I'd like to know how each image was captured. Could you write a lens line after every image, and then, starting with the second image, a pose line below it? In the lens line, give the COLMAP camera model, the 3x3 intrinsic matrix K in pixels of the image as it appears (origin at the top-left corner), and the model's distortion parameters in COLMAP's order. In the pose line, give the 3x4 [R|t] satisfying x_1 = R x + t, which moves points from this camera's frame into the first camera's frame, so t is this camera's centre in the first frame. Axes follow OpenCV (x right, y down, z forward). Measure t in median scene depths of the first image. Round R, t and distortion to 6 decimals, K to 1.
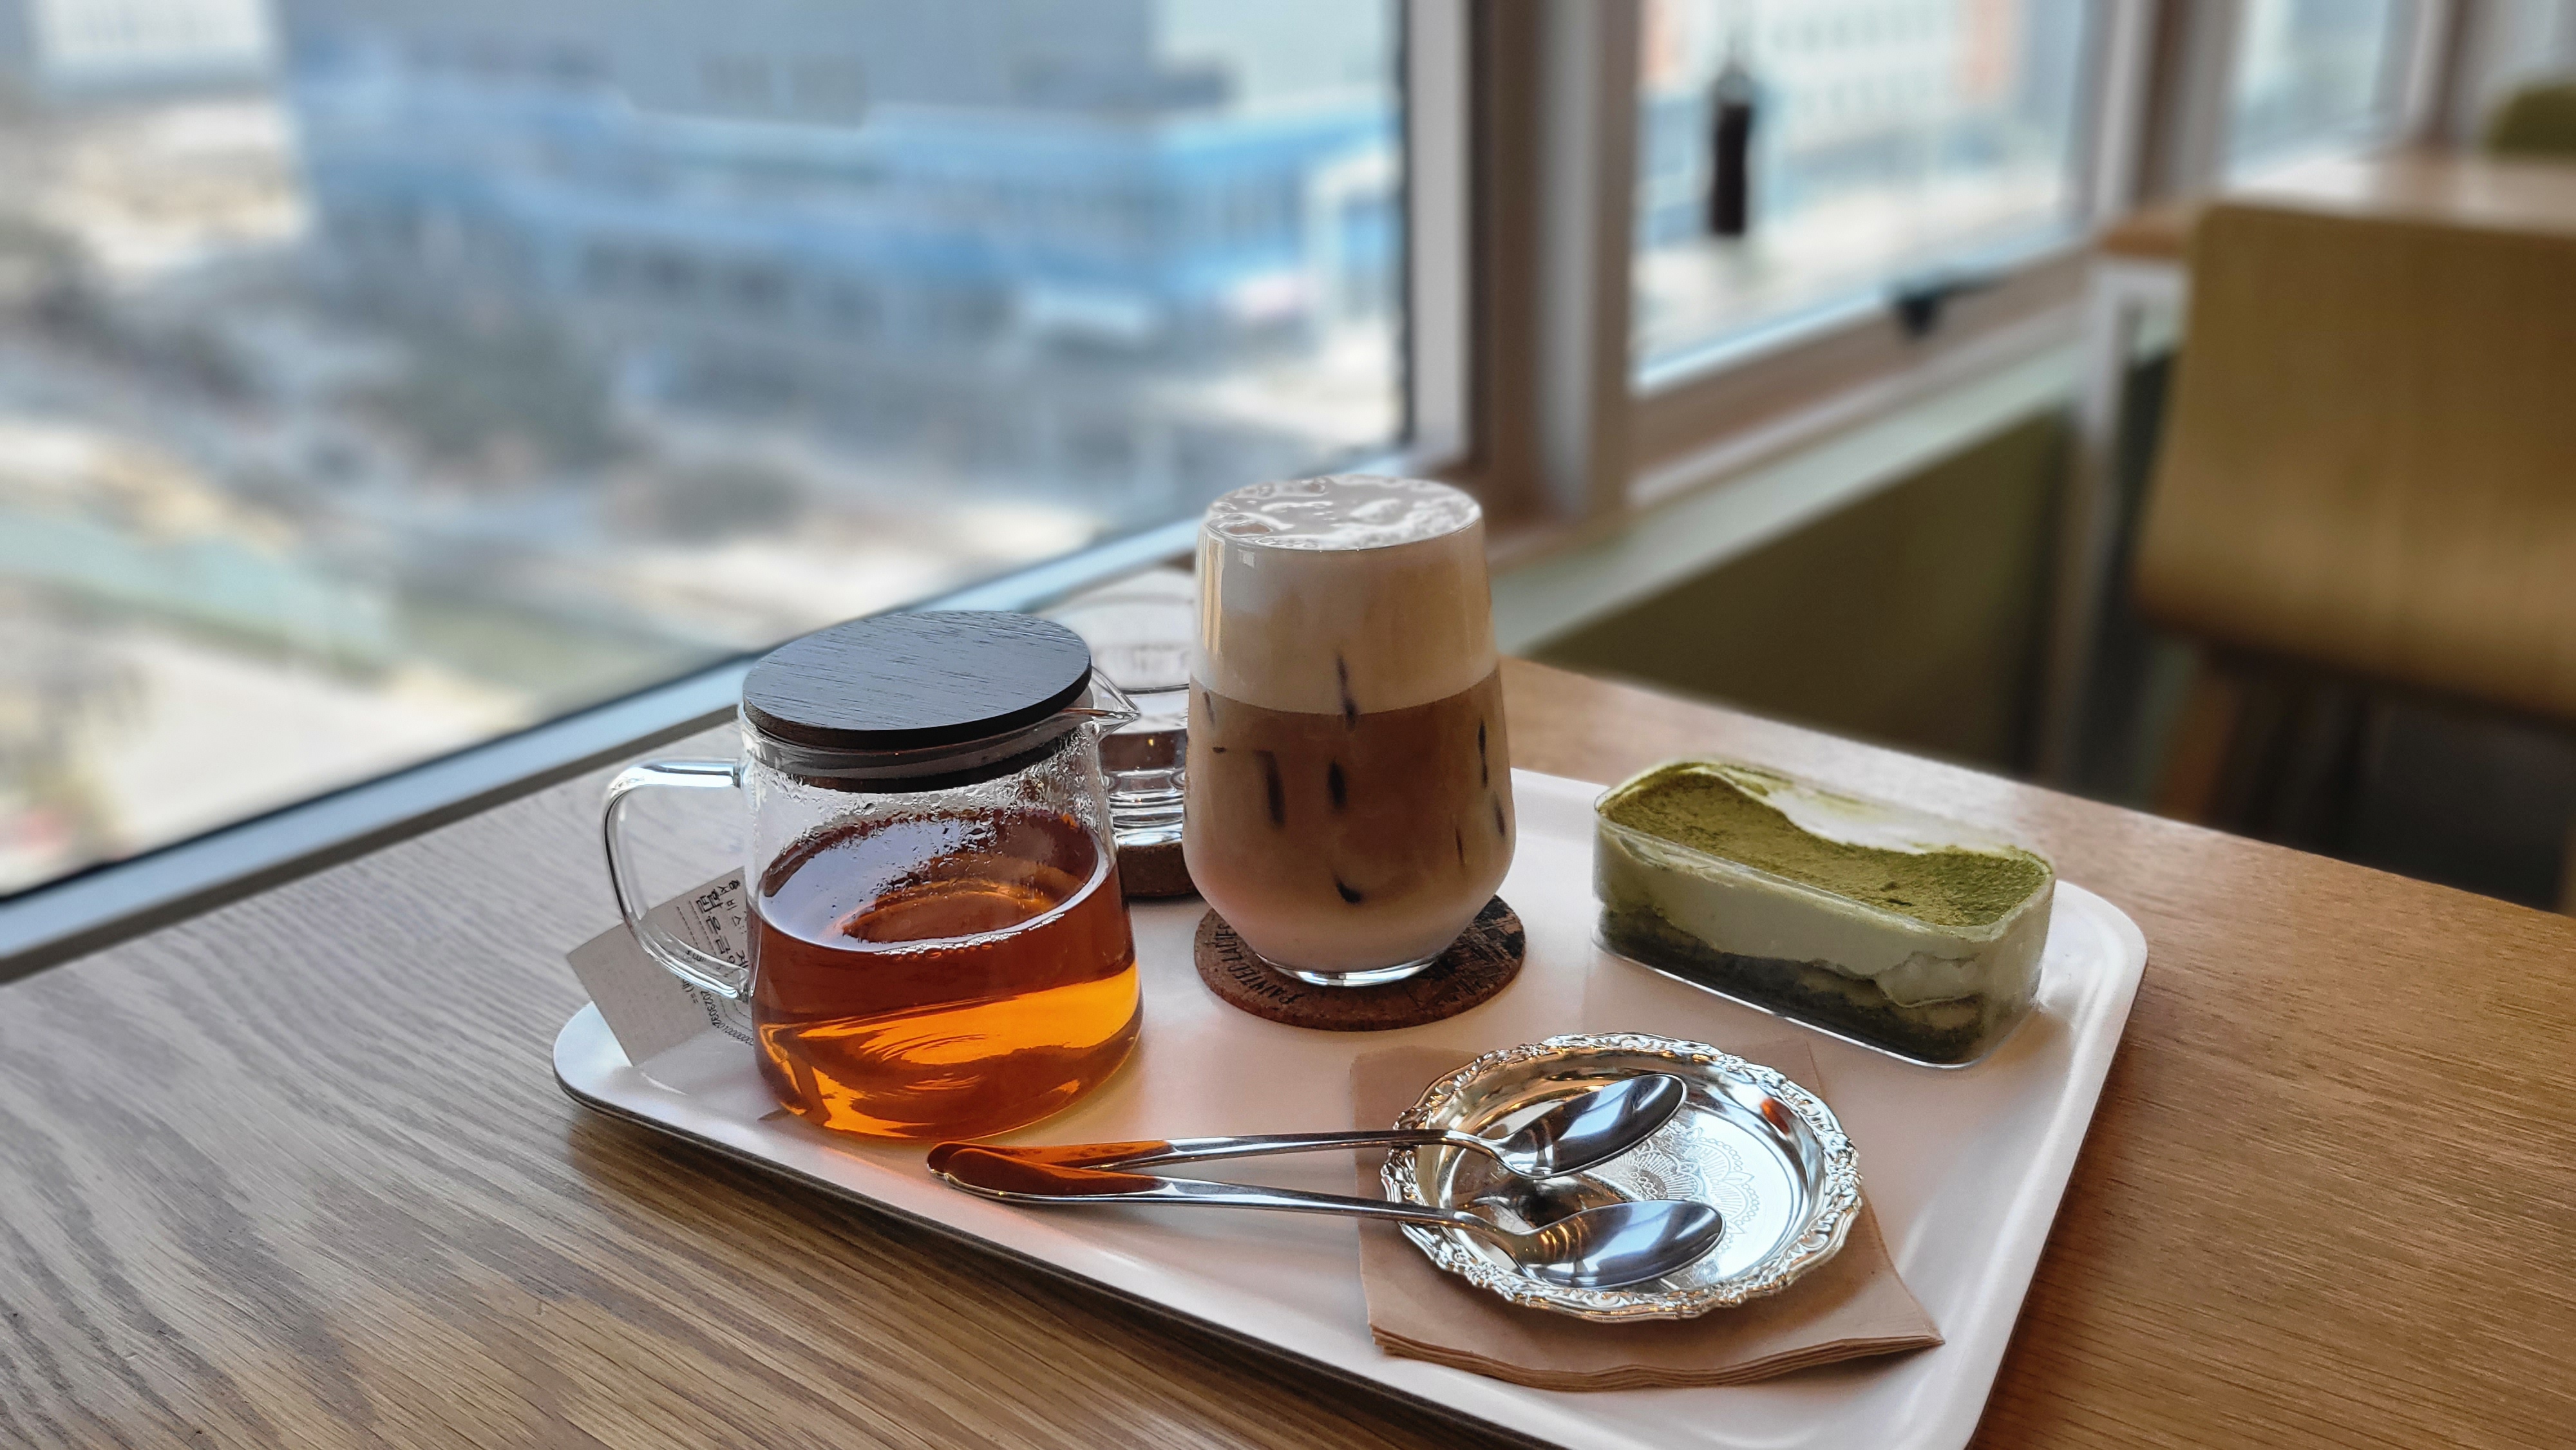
lens RADIAL K [[2040.8, 0, 1289.6], [0, 2040.8, 673.3], [0, 0, 1]] dist [0.010697, 0.008645]
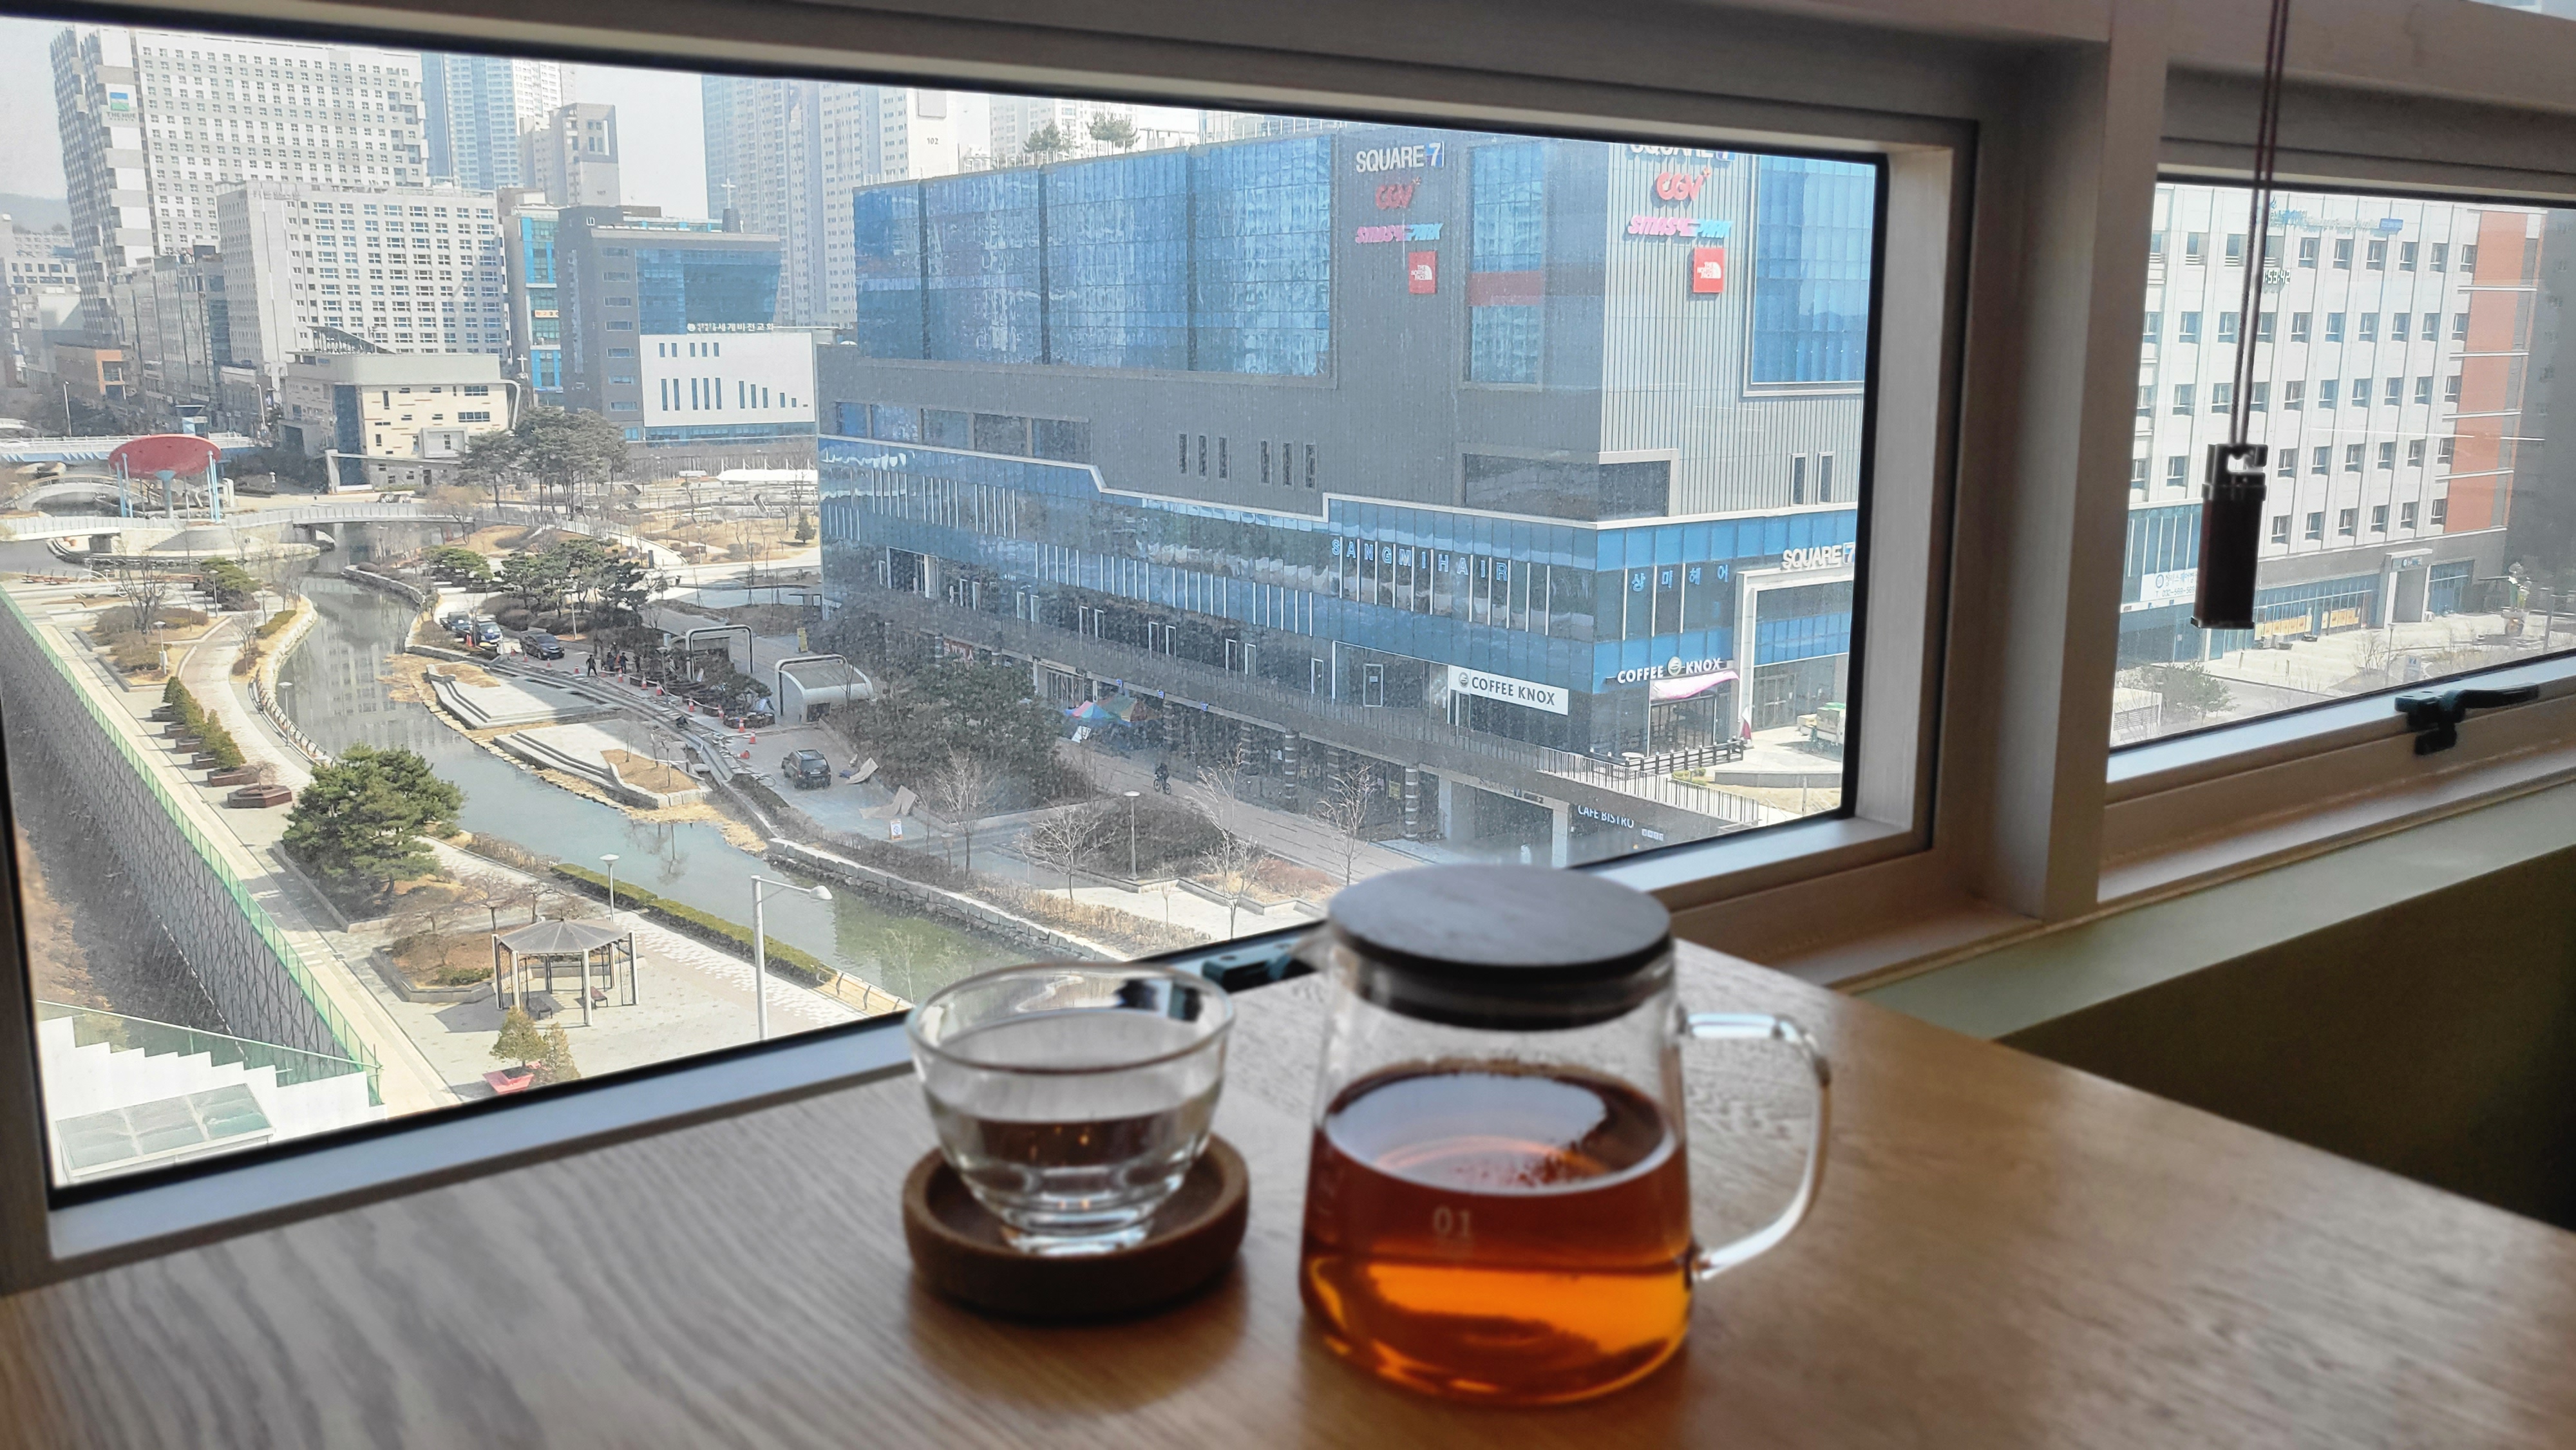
lens RADIAL K [[1989.3, 0, 1288.6], [0, 1989.3, 643.1], [0, 0, 1]] dist [-0.072102, 0.128456]
pose [[0.976306, 0.067855, -0.205478, -0.028513], [-0.108318, 0.975282, -0.192595, 0.026514], [0.187331, 0.210289, 0.959524, 0.116588]]
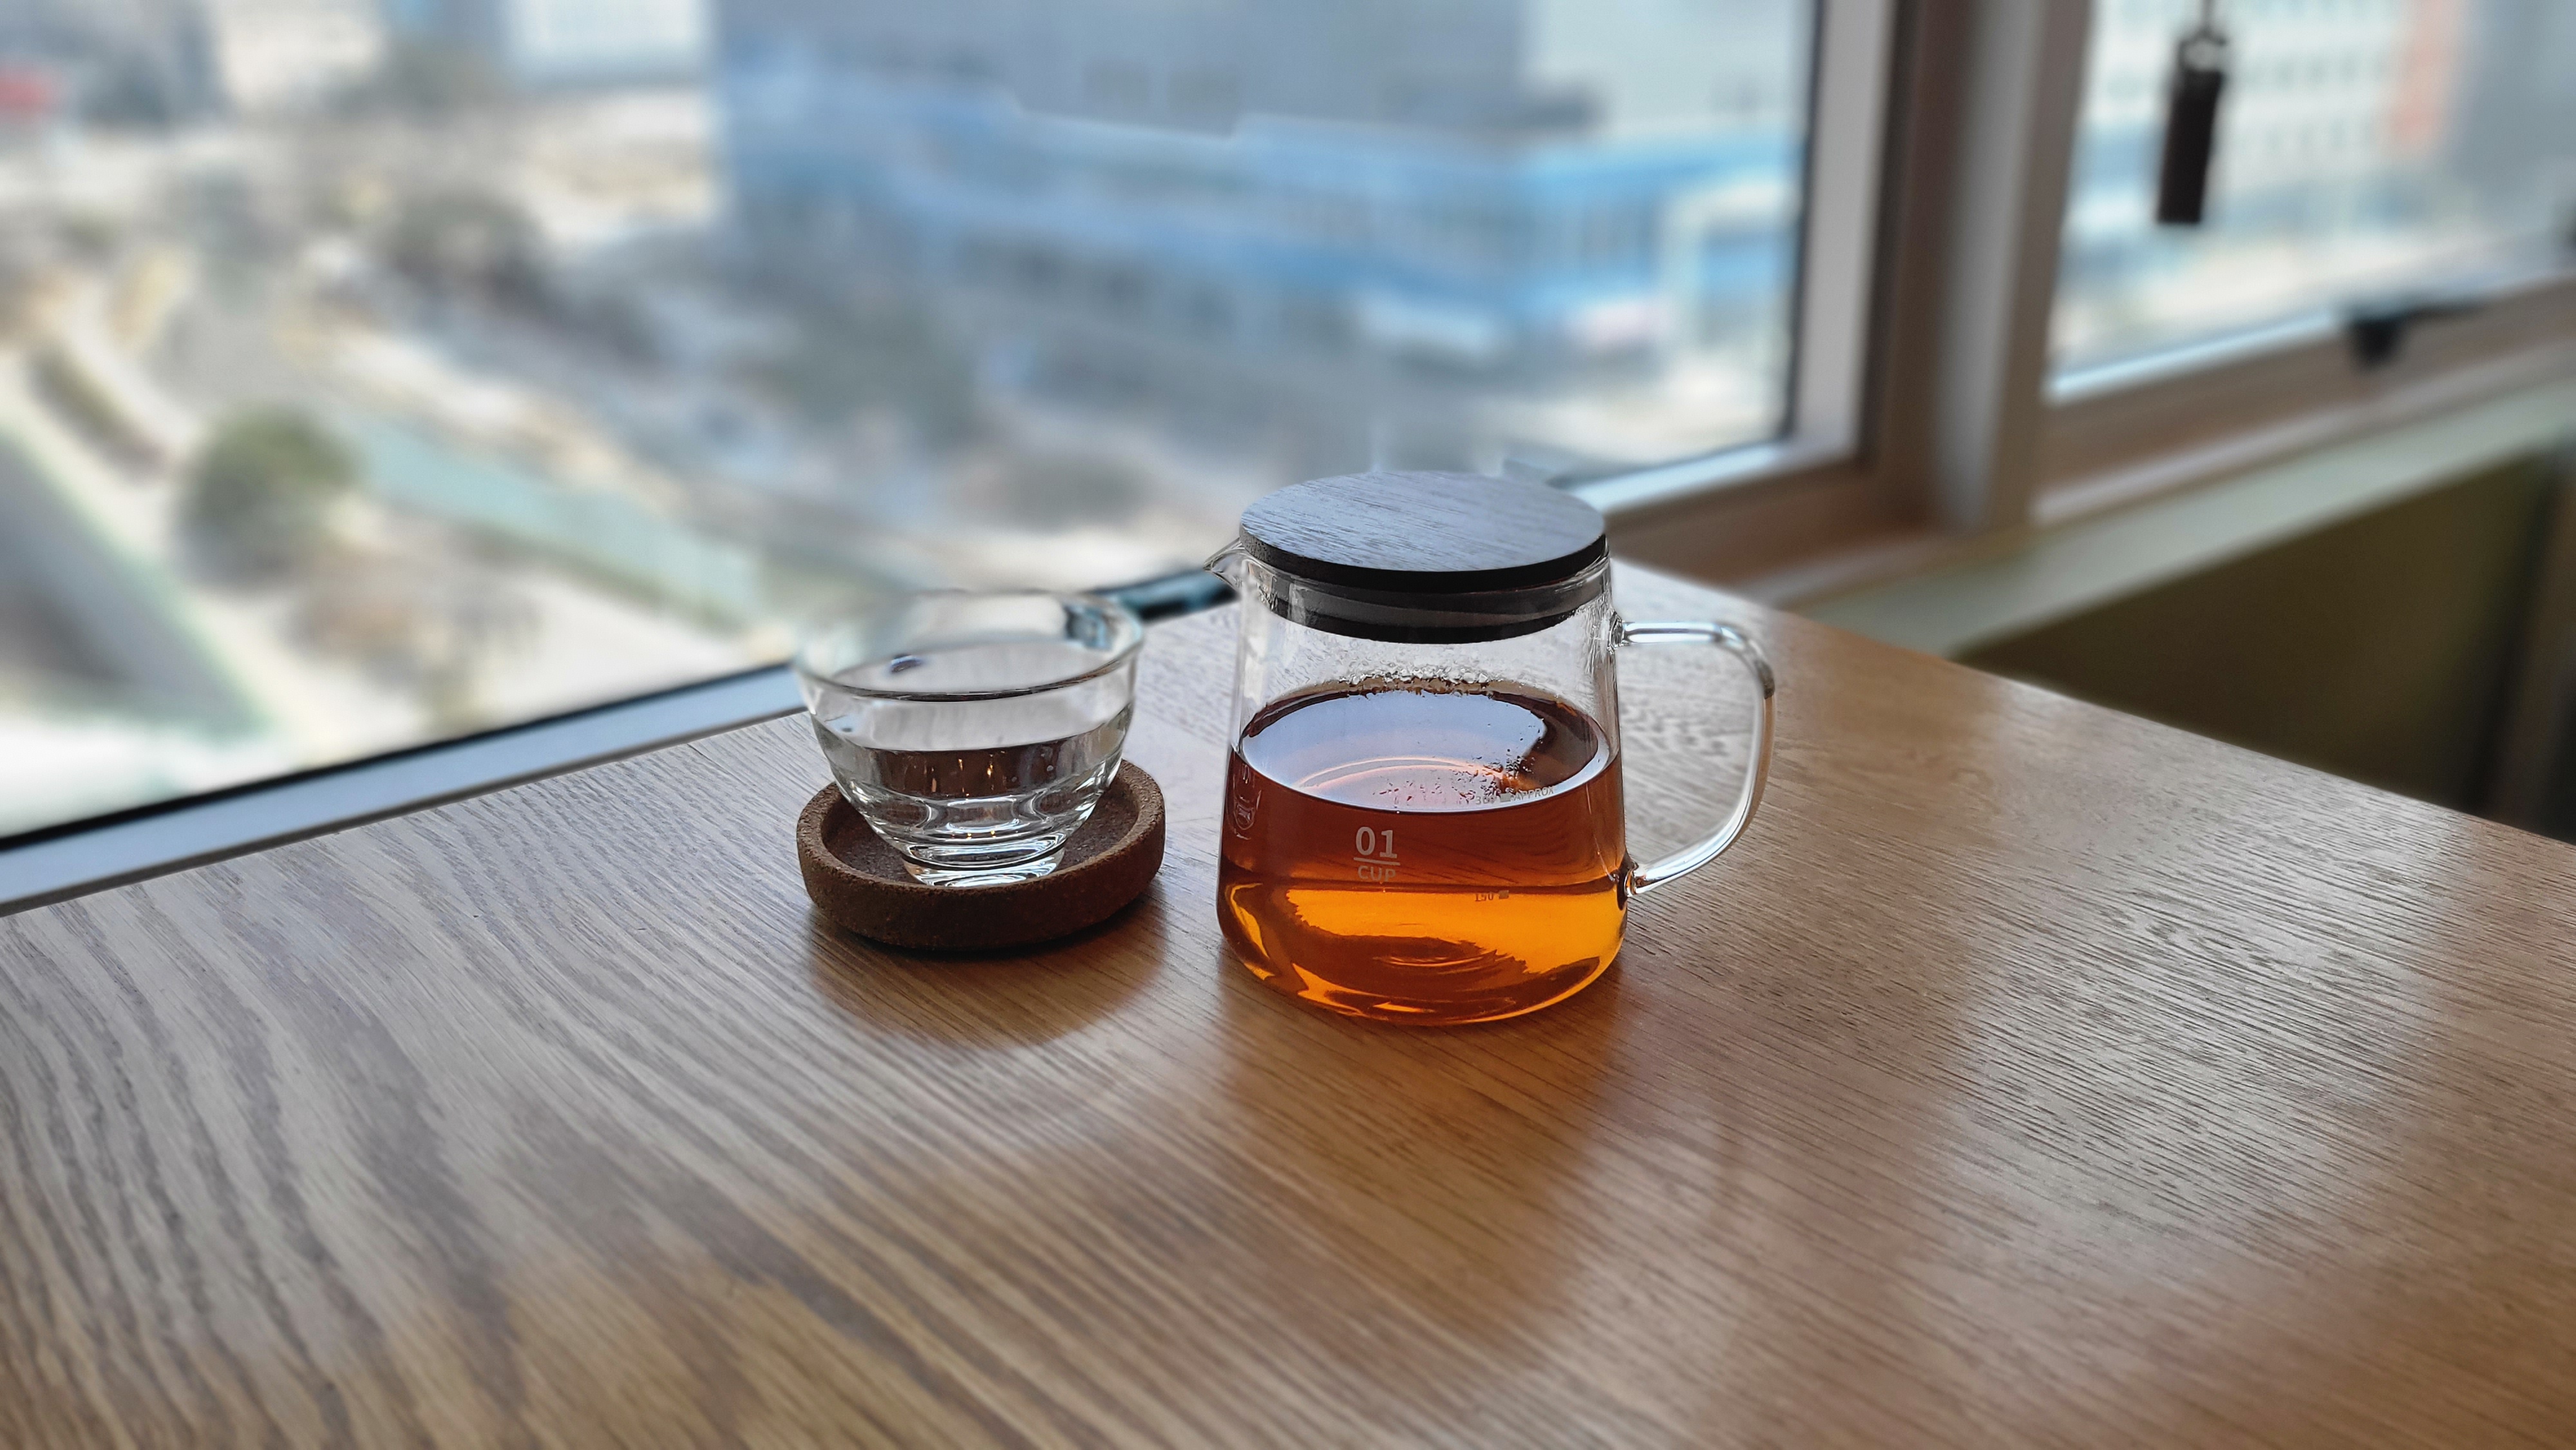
lens RADIAL K [[1989.3, 0, 1288.6], [0, 1989.3, 643.1], [0, 0, 1]] dist [-0.072102, 0.128456]
pose [[0.984311, 0.081581, -0.156447, -0.032202], [-0.086168, 0.996021, -0.022757, 0.037252], [0.153968, 0.035880, 0.987424, 0.184669]]
